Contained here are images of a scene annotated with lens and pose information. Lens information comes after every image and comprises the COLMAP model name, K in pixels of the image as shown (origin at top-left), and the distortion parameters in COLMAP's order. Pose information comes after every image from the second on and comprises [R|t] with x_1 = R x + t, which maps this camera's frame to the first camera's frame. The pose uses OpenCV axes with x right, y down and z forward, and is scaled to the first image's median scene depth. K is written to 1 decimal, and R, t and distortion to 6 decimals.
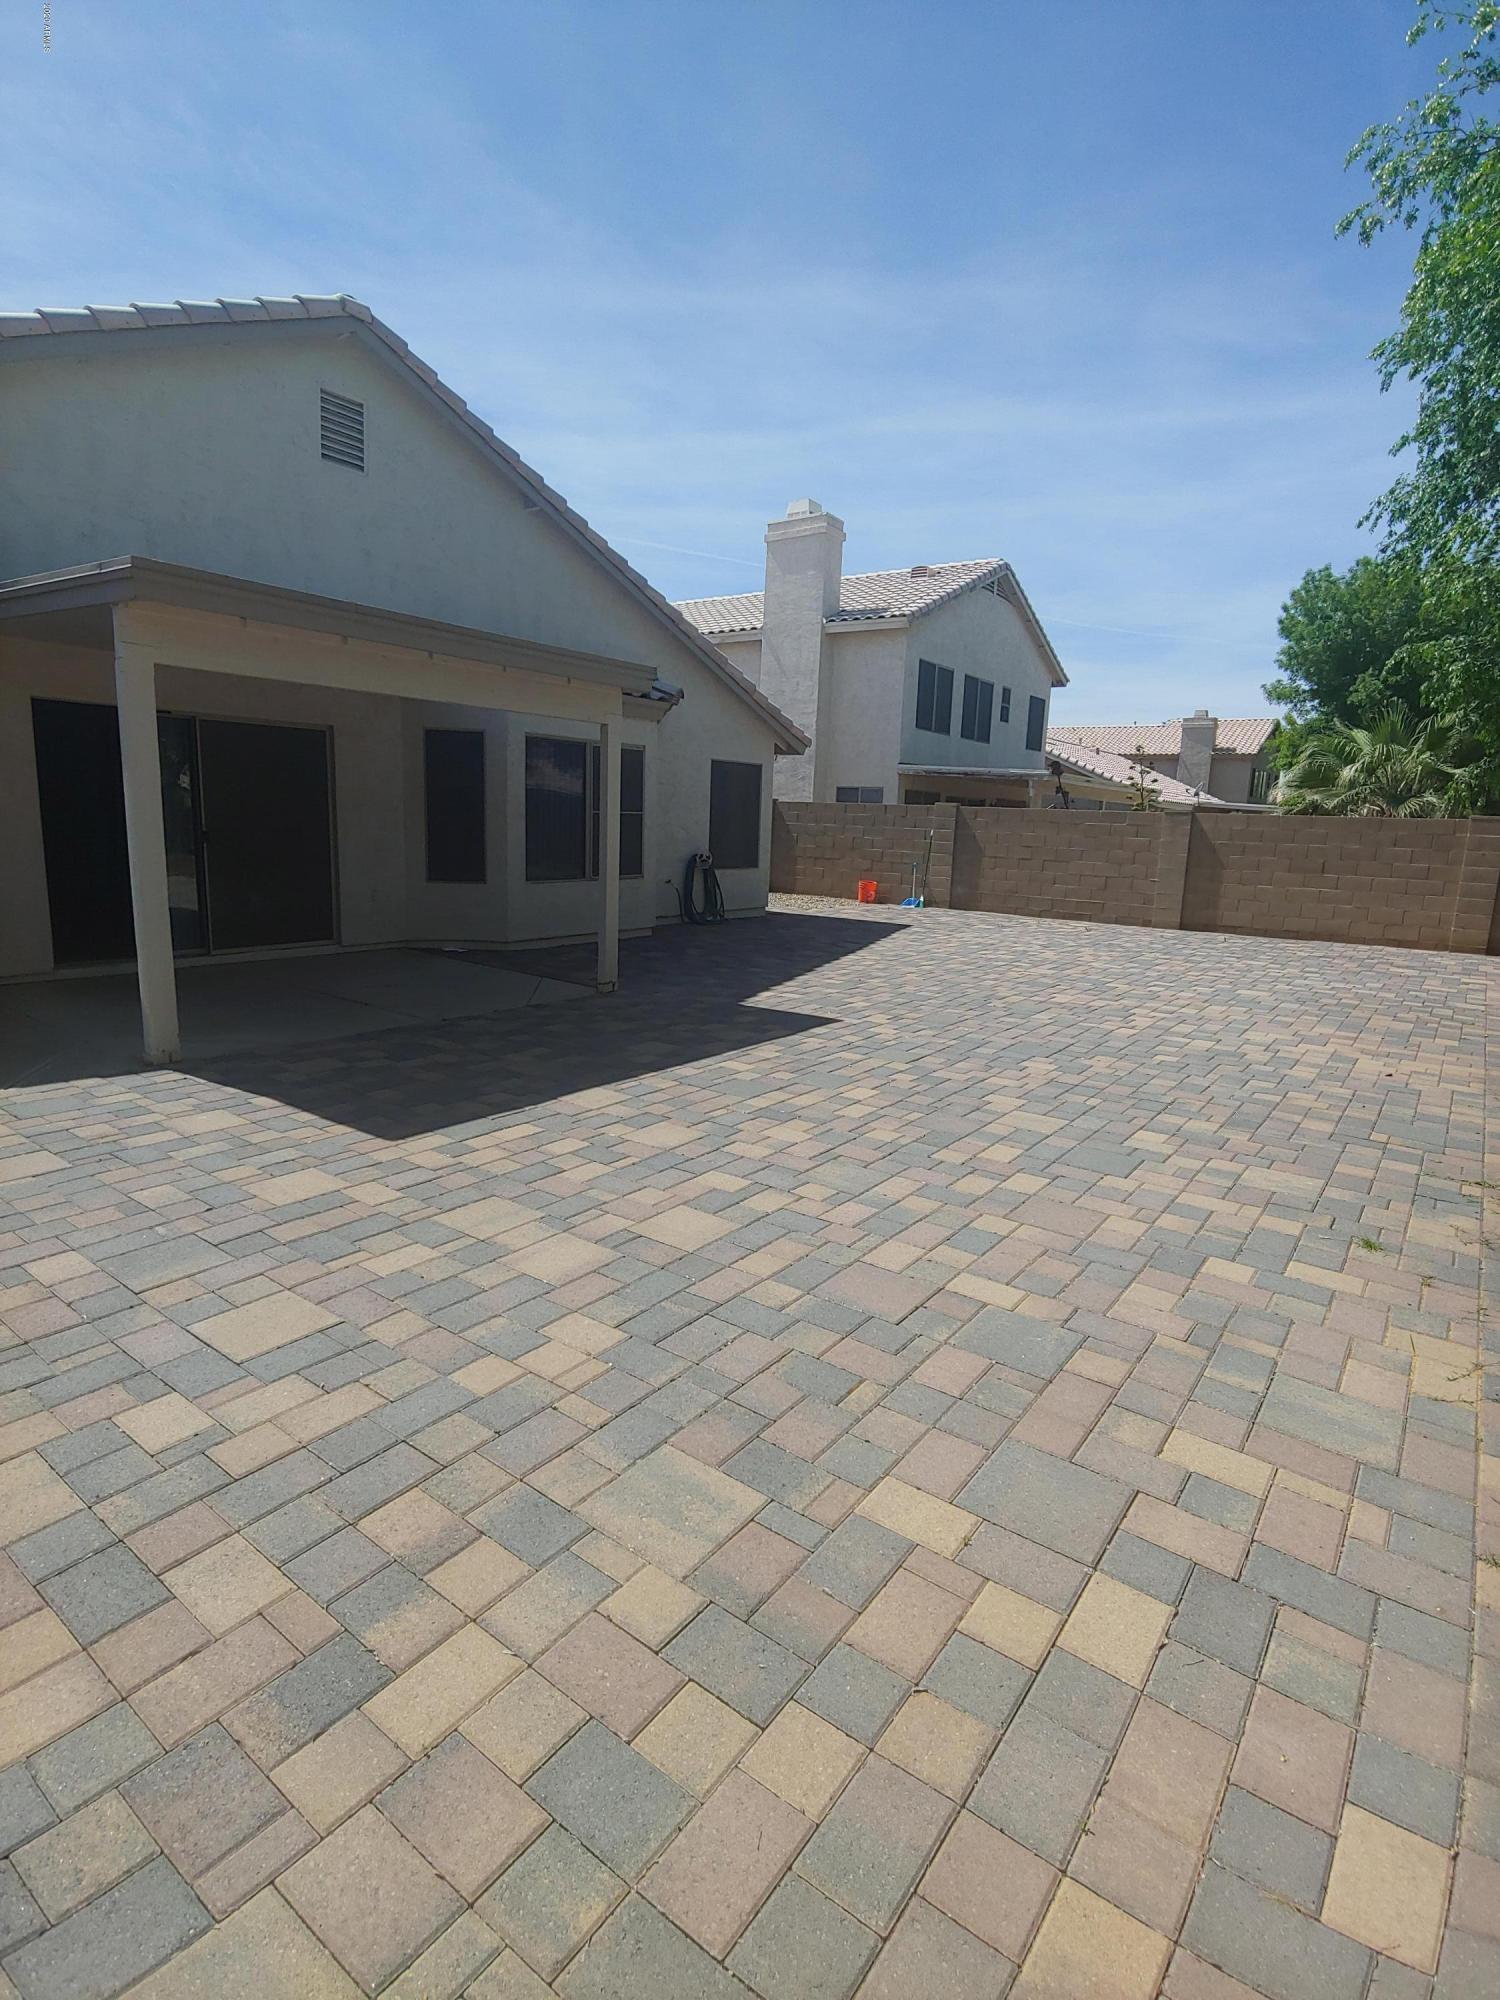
lens RADIAL K [[997.3, 0, 741.2], [0, 997.3, 1005.0], [0, 0, 1]] dist [0.001225, -0.010995]
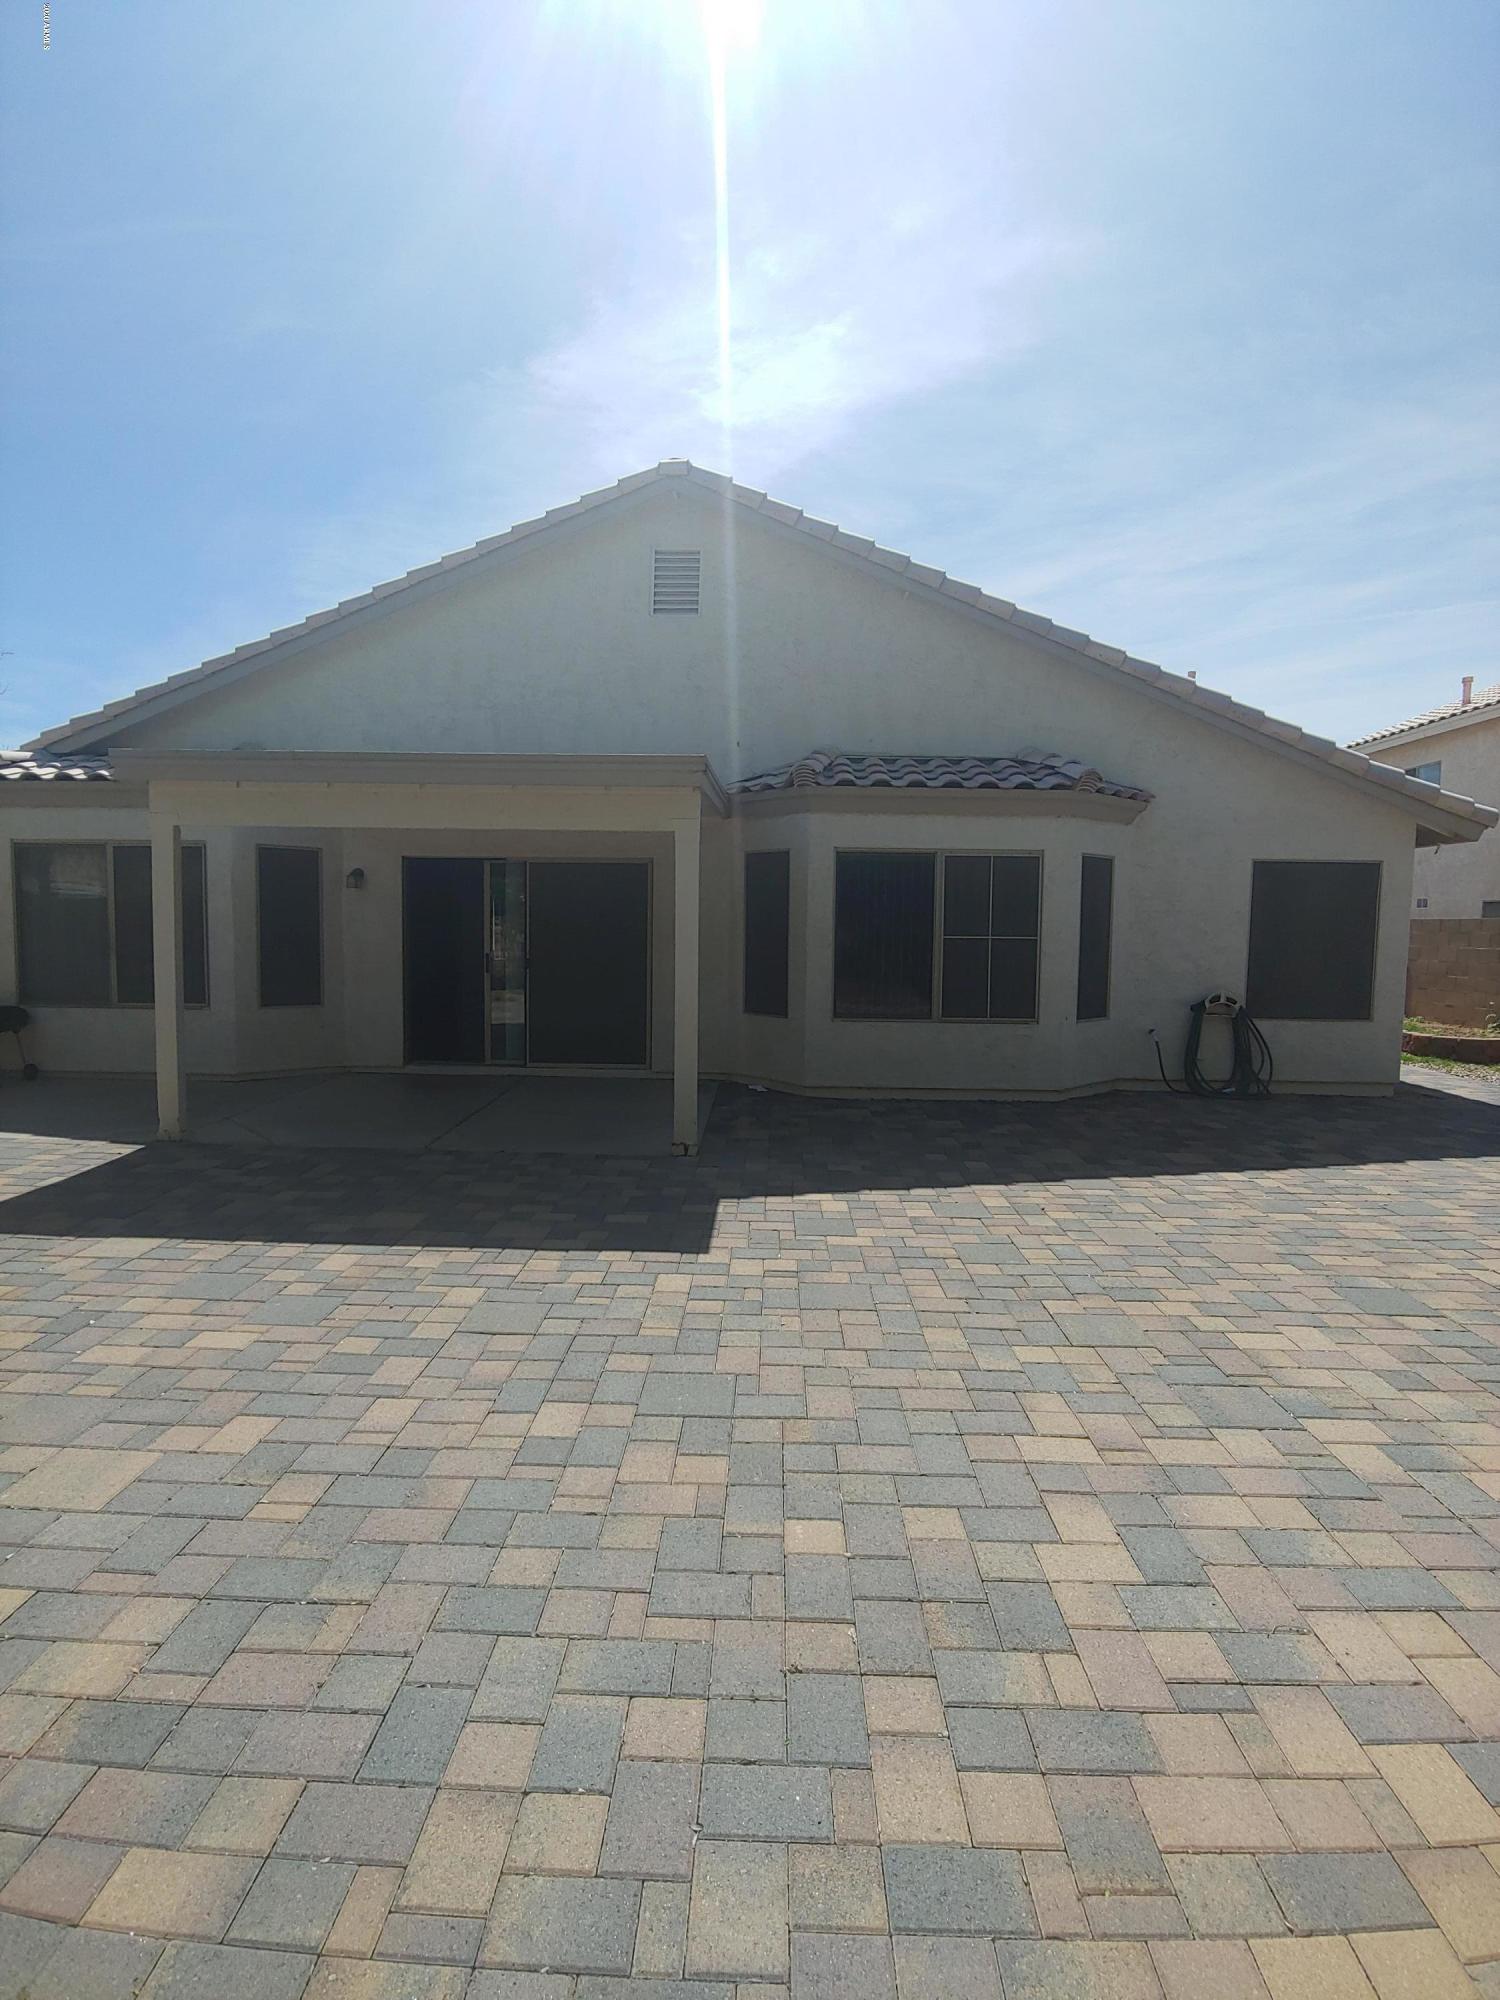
lens RADIAL K [[997.3, 0, 741.2], [0, 997.3, 1005.0], [0, 0, 1]] dist [0.001225, -0.010995]
pose [[0.574448, 0.037380, -0.817687, 0.791698], [-0.147354, 0.987359, -0.058385, -0.133260], [0.805168, 0.154029, 0.572694, 0.806187]]
